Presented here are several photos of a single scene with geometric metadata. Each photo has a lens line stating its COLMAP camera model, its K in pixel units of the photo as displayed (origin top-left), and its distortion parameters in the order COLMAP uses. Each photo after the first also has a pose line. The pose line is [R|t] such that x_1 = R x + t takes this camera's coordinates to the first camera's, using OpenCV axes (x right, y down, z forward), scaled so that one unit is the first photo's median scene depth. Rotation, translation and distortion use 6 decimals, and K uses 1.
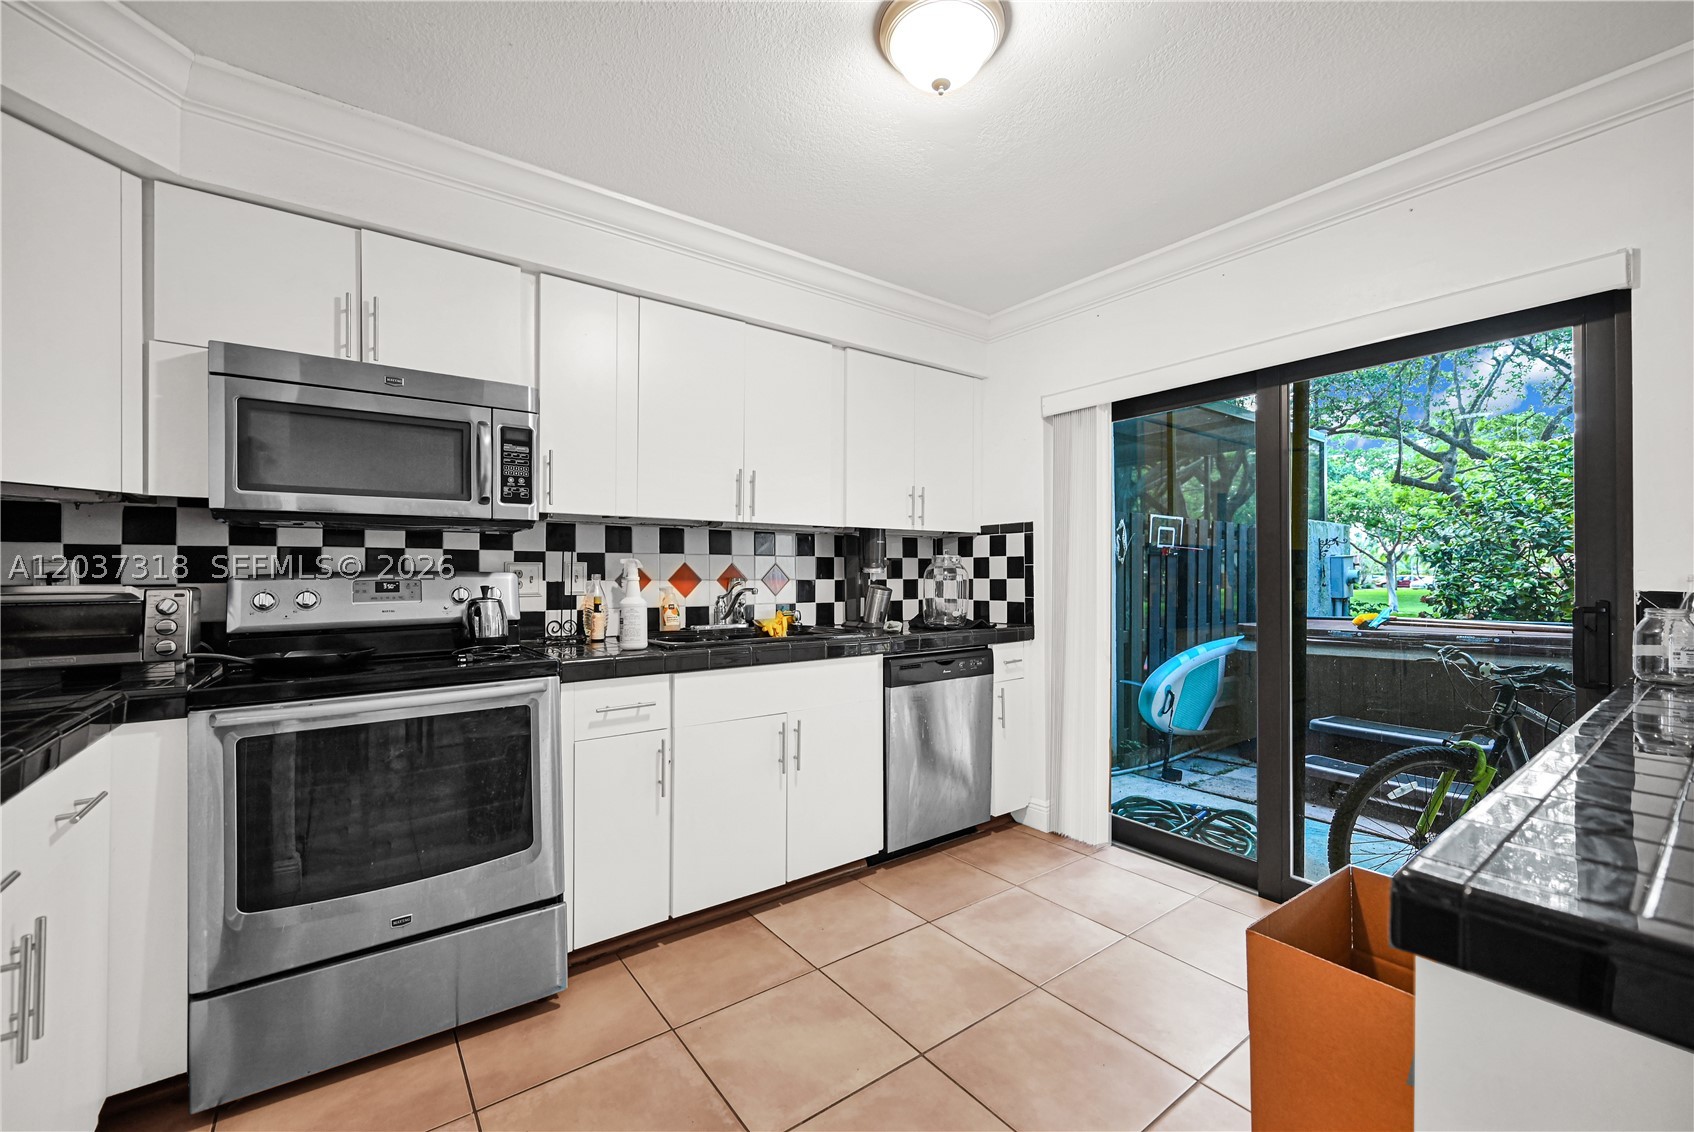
lens RADIAL K [[683.9, 0, 857.2], [0, 683.9, 569.2], [0, 0, 1]] dist [0.000881, 0.000182]
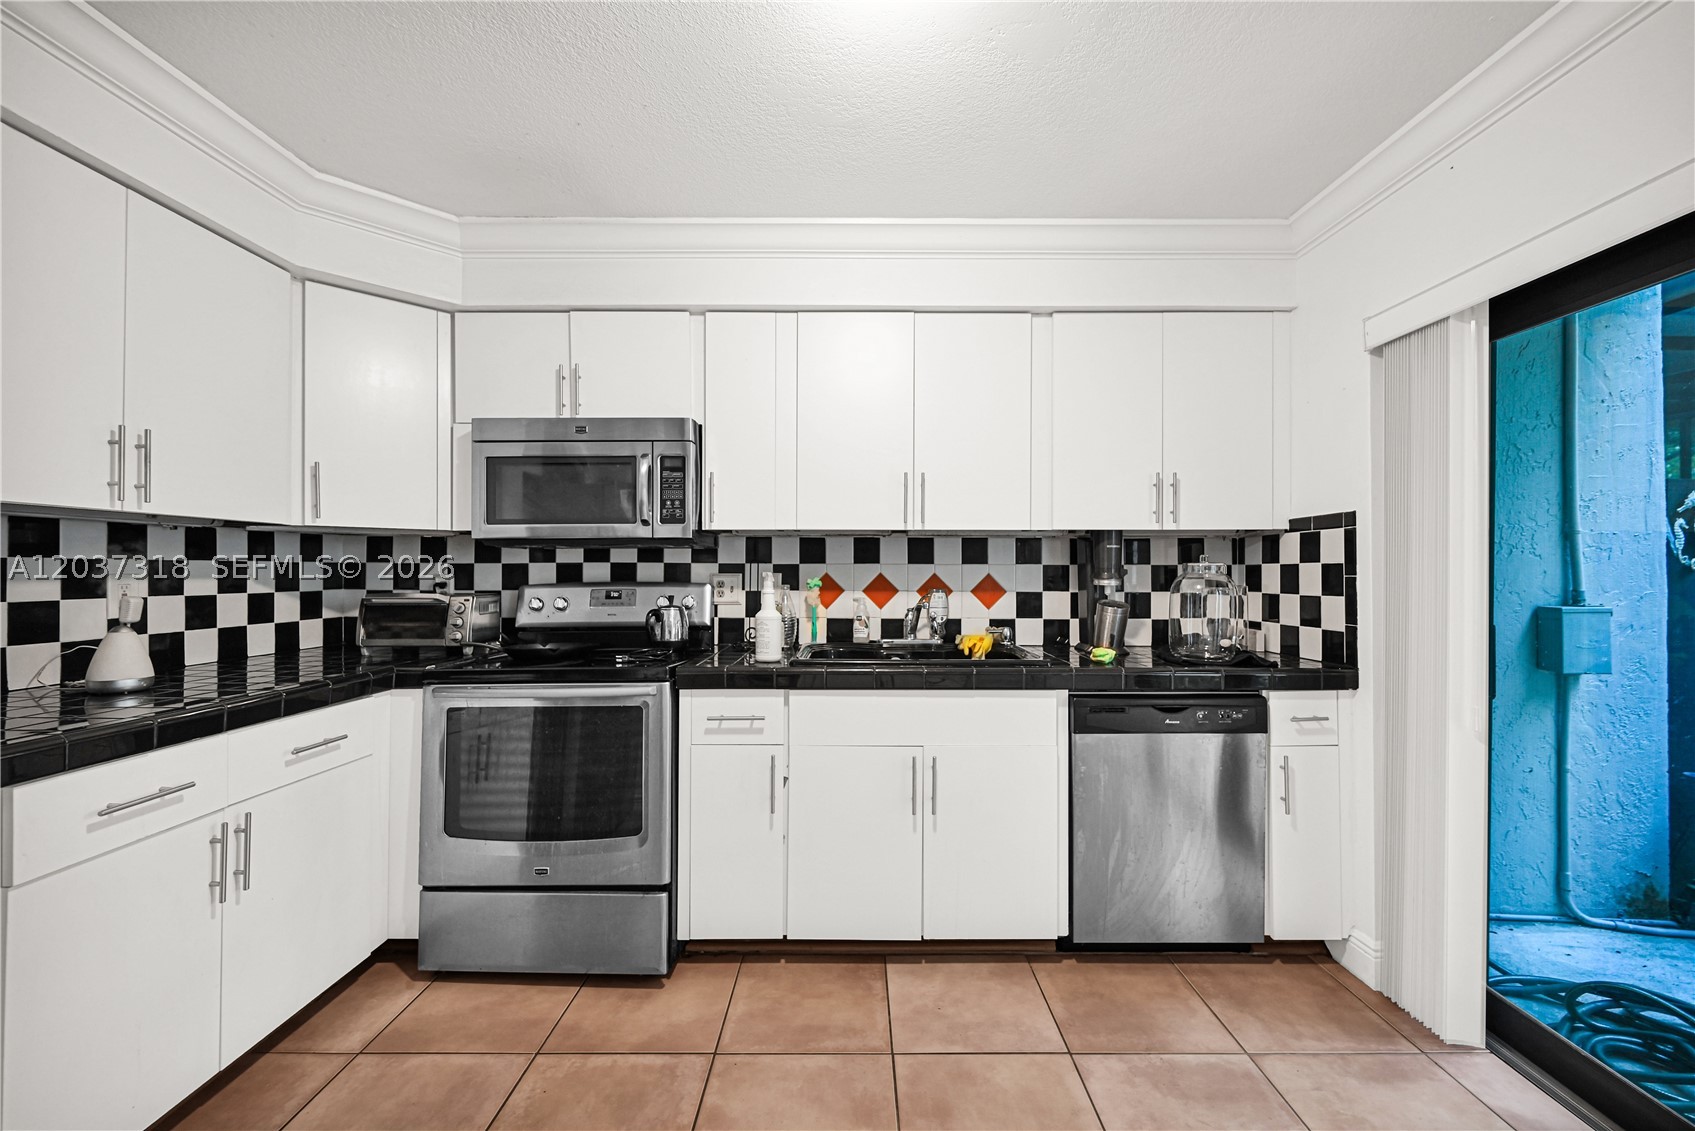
lens RADIAL K [[684.3, 0, 860.2], [0, 684.3, 566.7], [0, 0, 1]] dist [0.000881, 0.000182]
pose [[0.800958, -0.002483, -0.598716, 0.327150], [0.000811, 0.999995, -0.003062, -0.016722], [0.598721, 0.001967, 0.800956, 0.223284]]
